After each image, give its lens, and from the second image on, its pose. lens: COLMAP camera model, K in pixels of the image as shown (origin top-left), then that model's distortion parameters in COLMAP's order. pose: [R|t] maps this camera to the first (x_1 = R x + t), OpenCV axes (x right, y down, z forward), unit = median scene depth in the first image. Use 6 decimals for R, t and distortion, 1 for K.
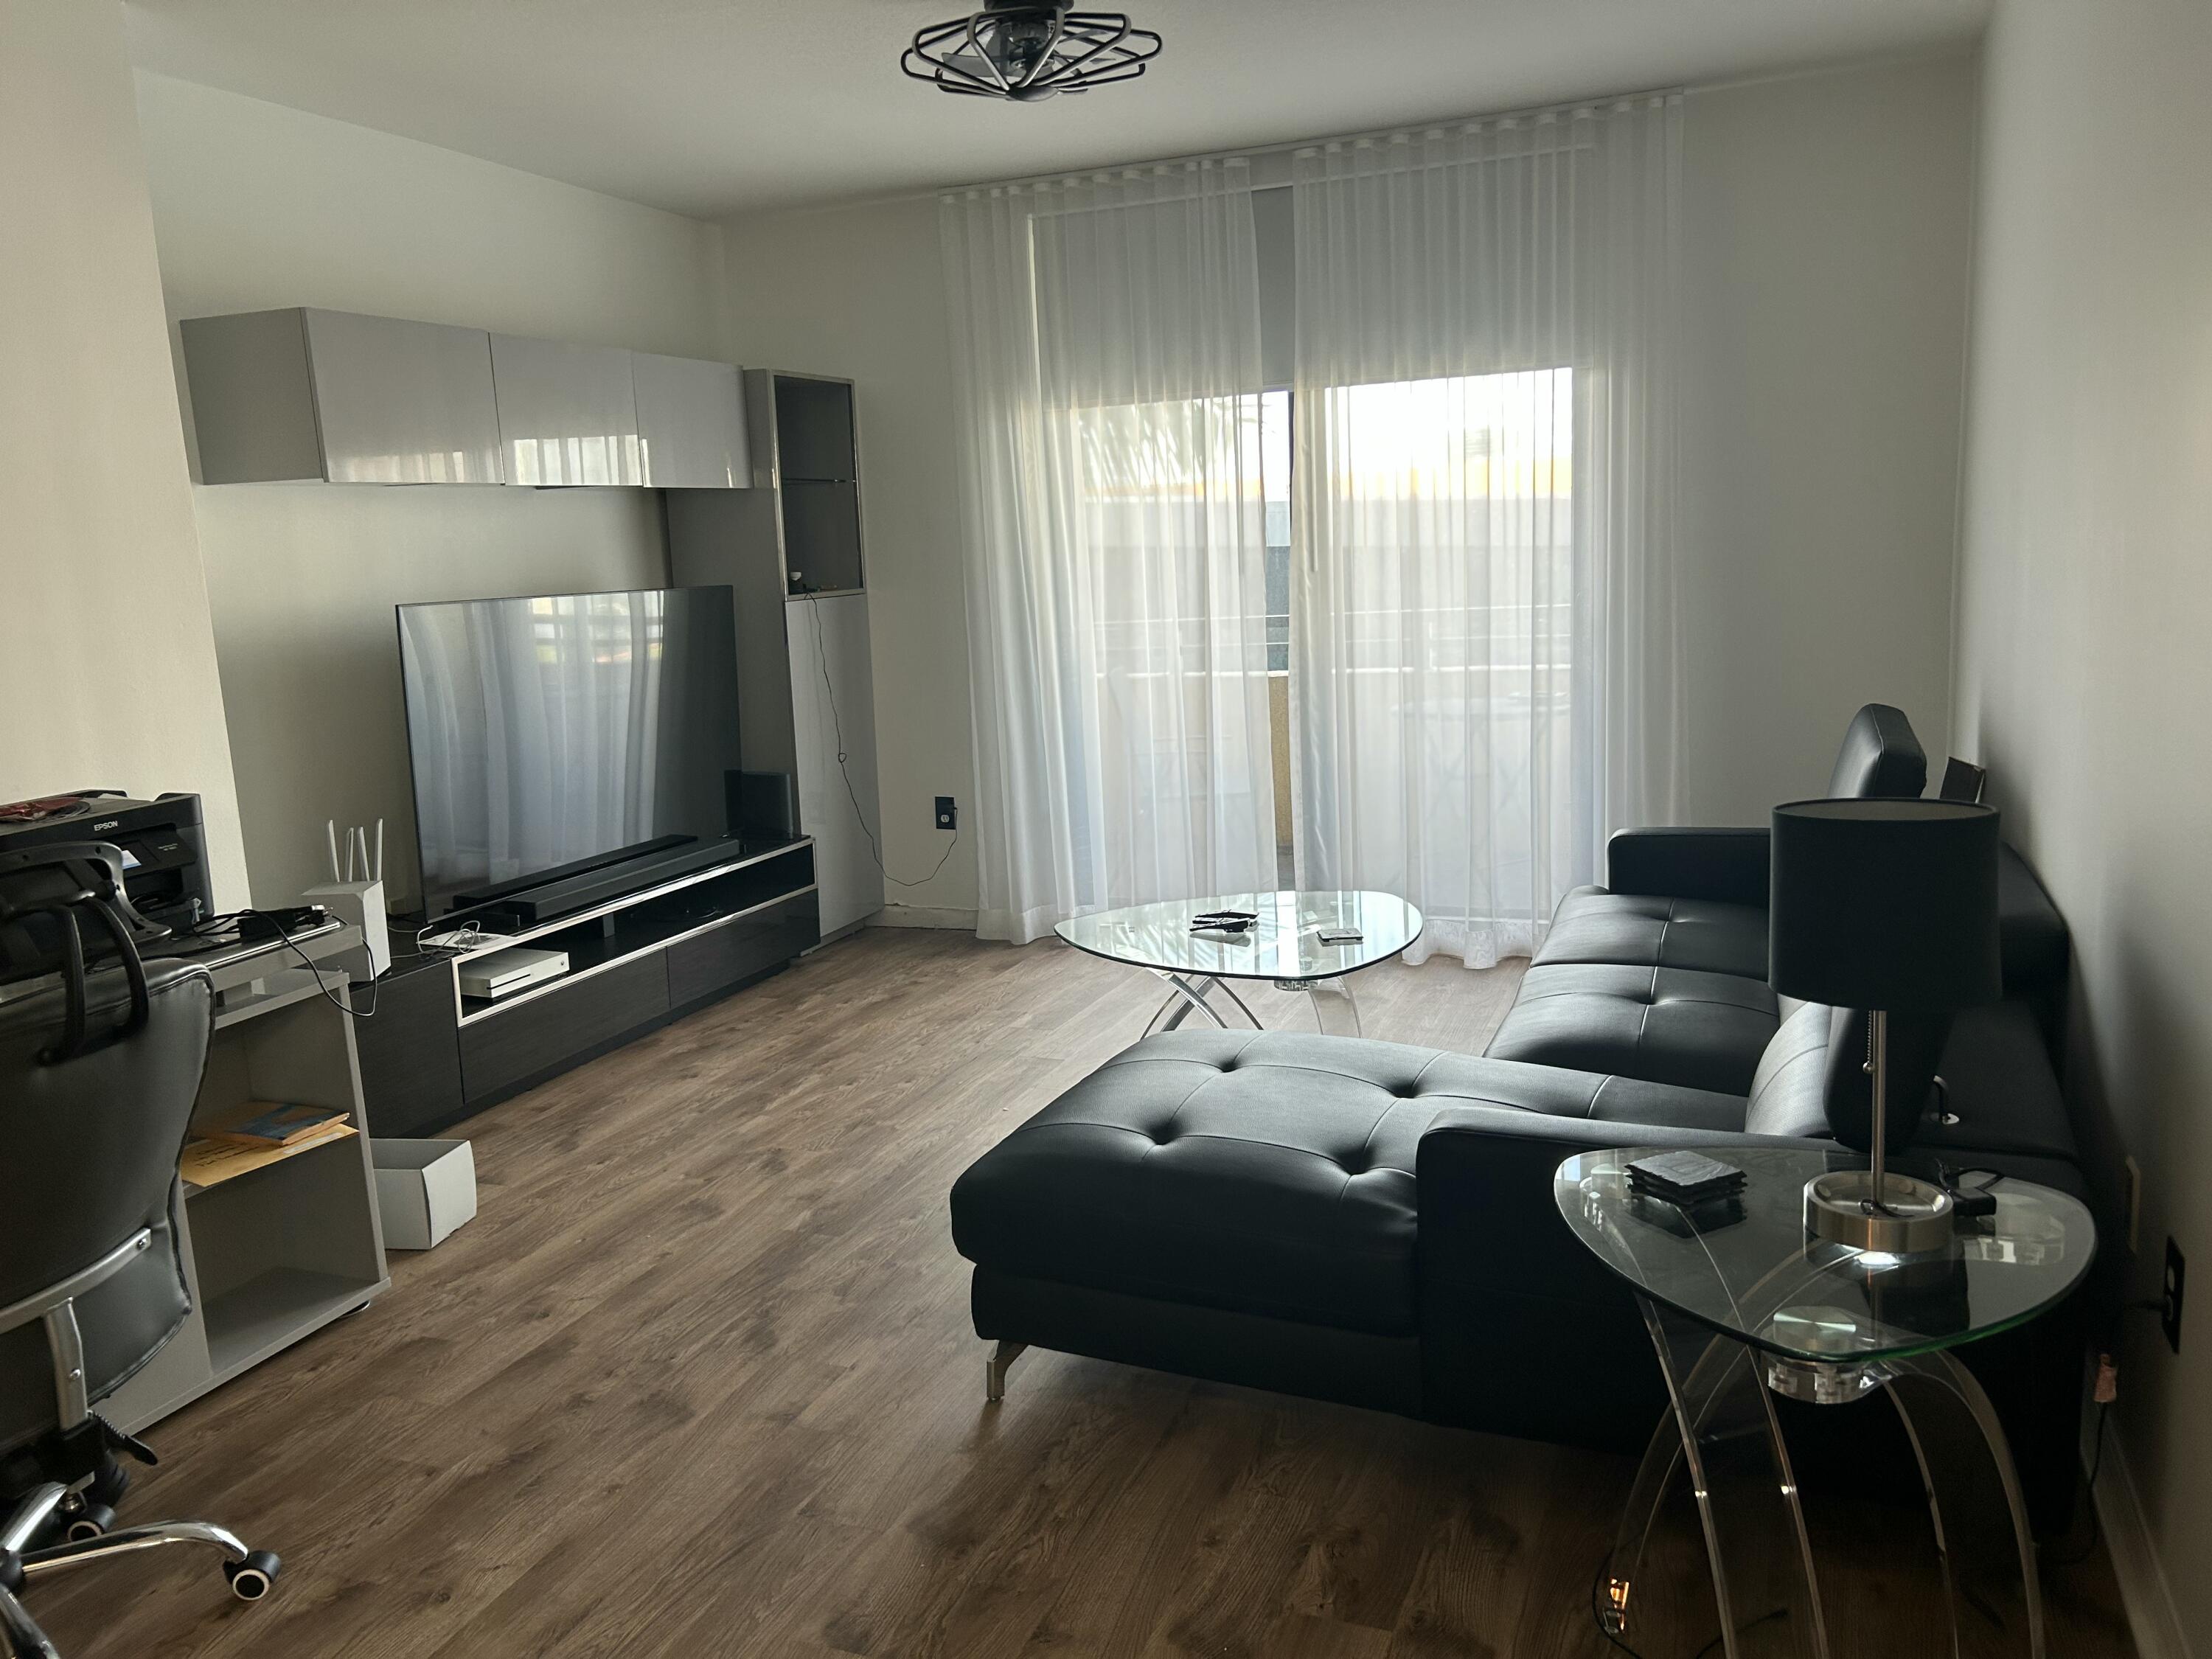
lens RADIAL K [[1647.4, 0, 1121.6], [0, 1647.4, 819.2], [0, 0, 1]] dist [0.036536, -0.040170]
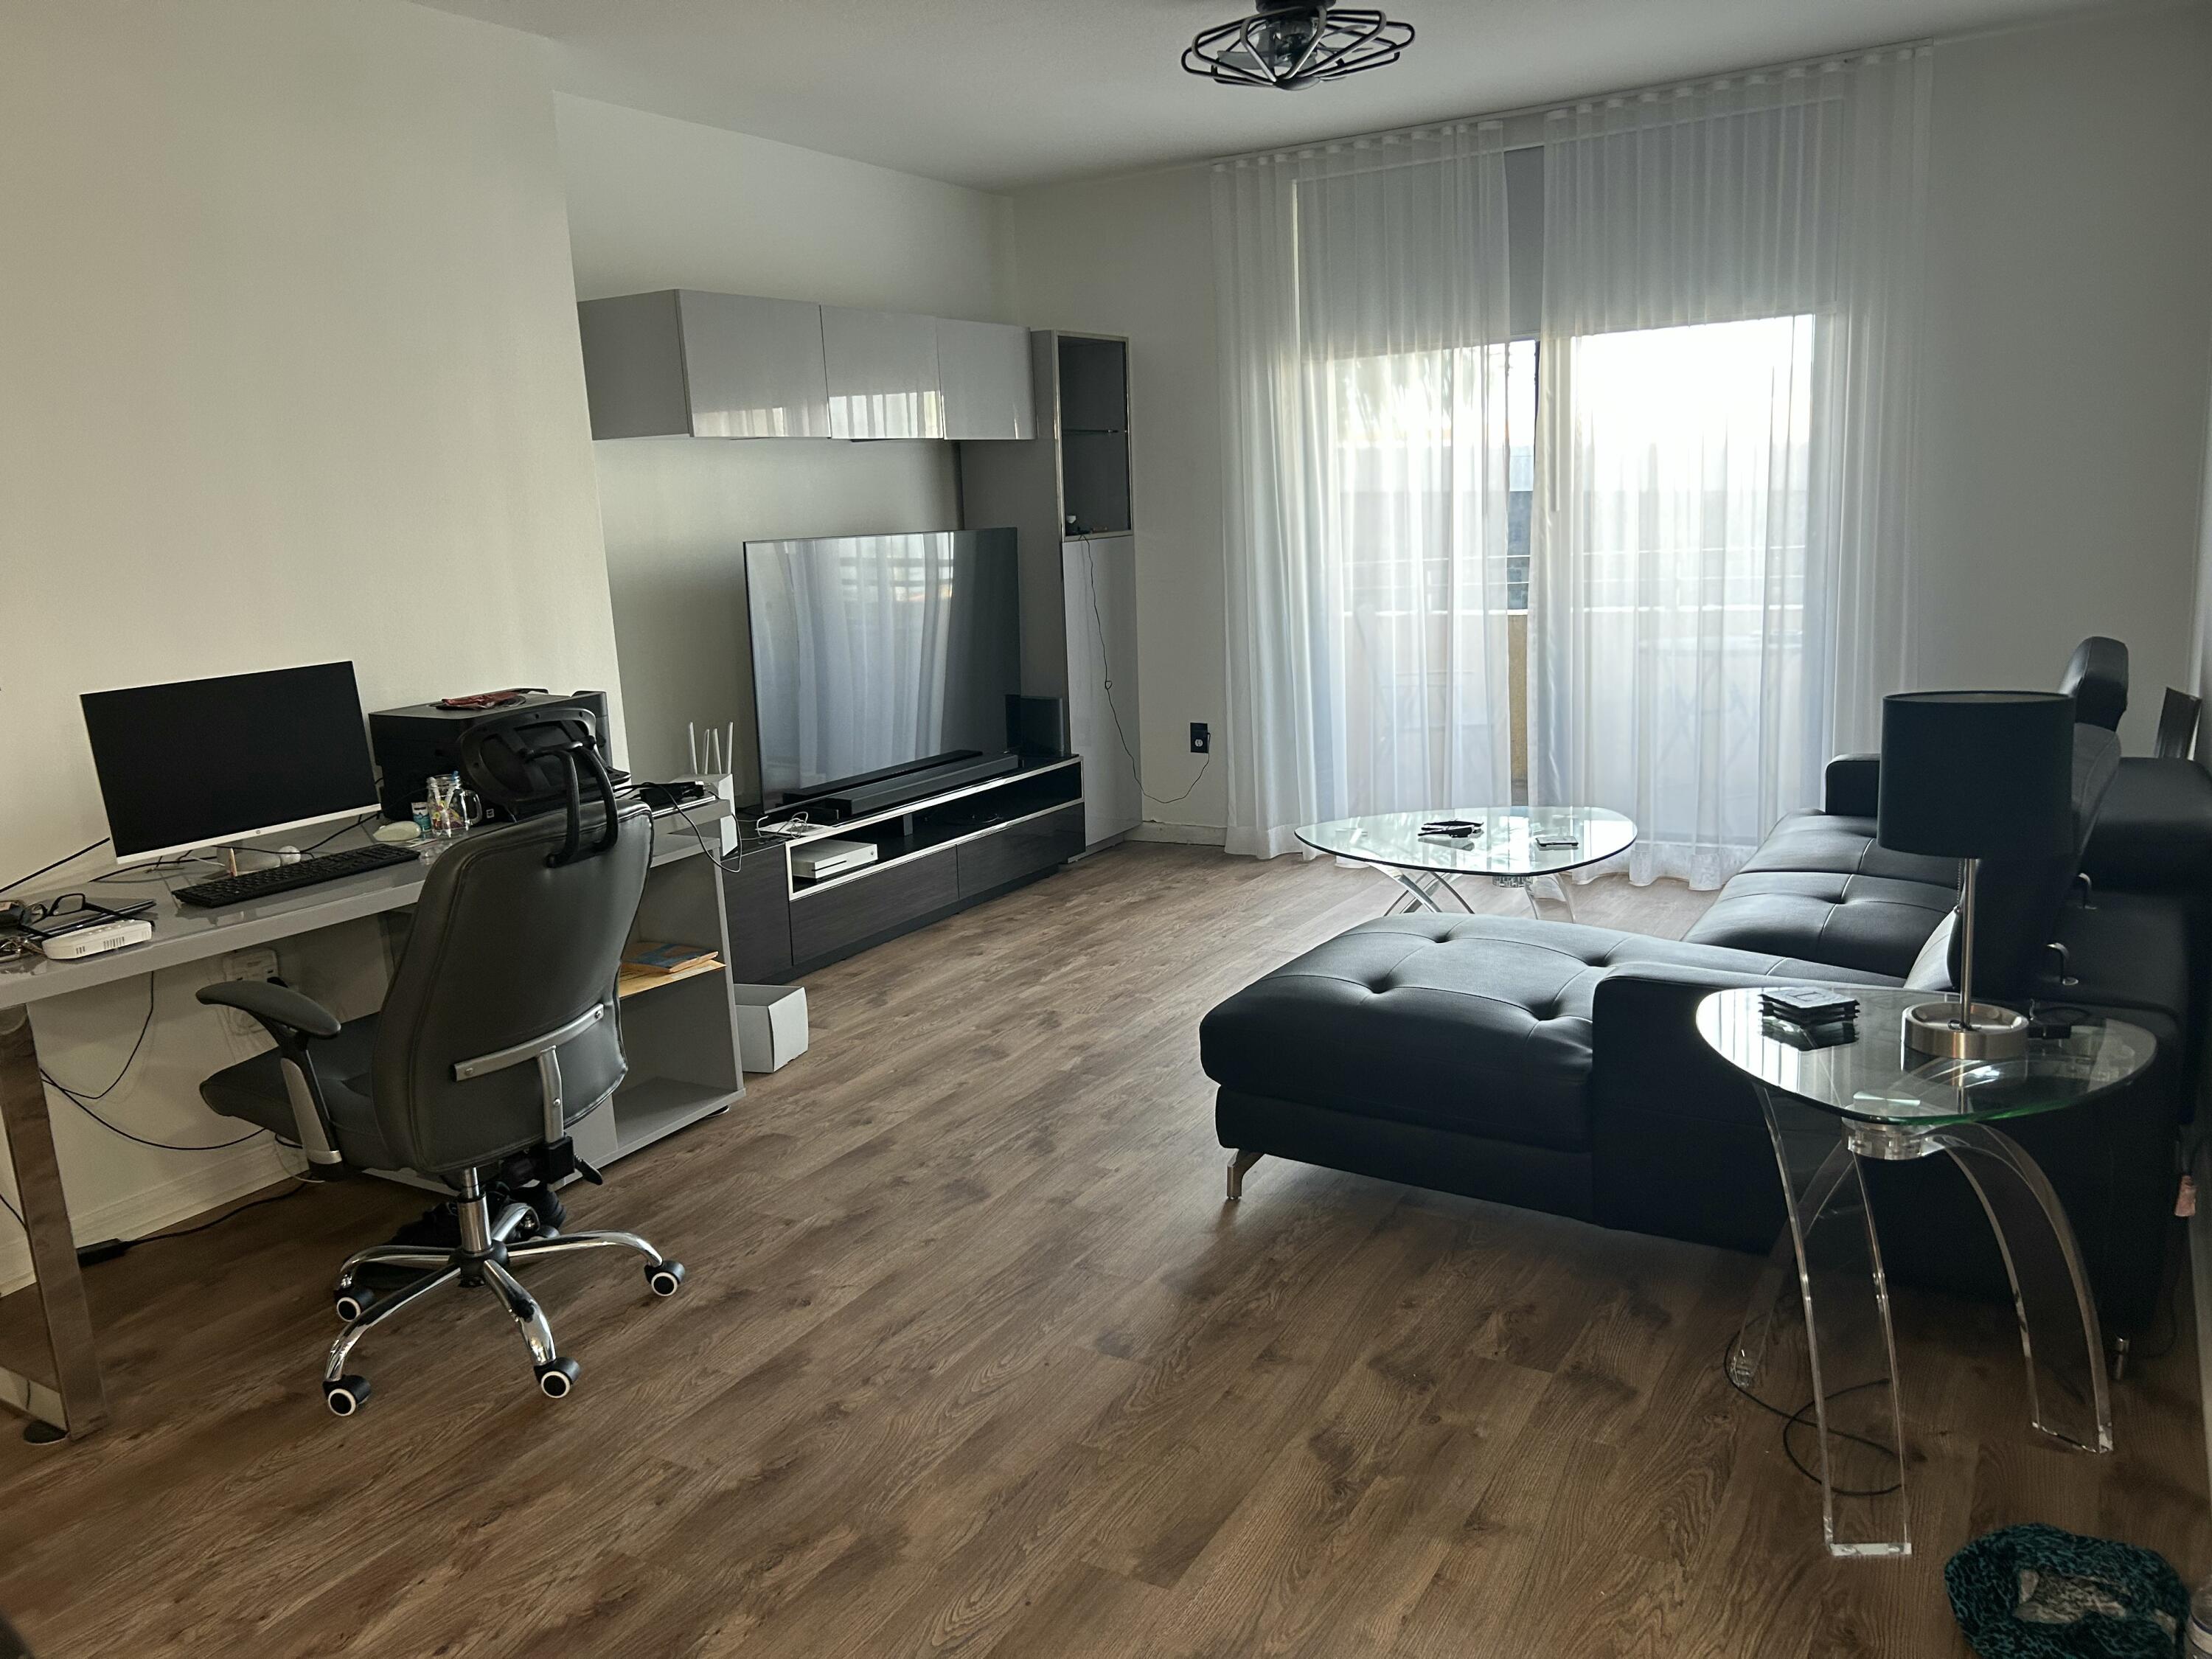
lens RADIAL K [[1647.4, 0, 1114.5], [0, 1647.4, 835.2], [0, 0, 1]] dist [0.036536, -0.040170]
pose [[0.987618, 0.029005, -0.154176, 0.010635], [-0.023136, 0.998943, 0.039725, 0.027309], [0.155165, -0.035666, 0.987245, -0.131503]]
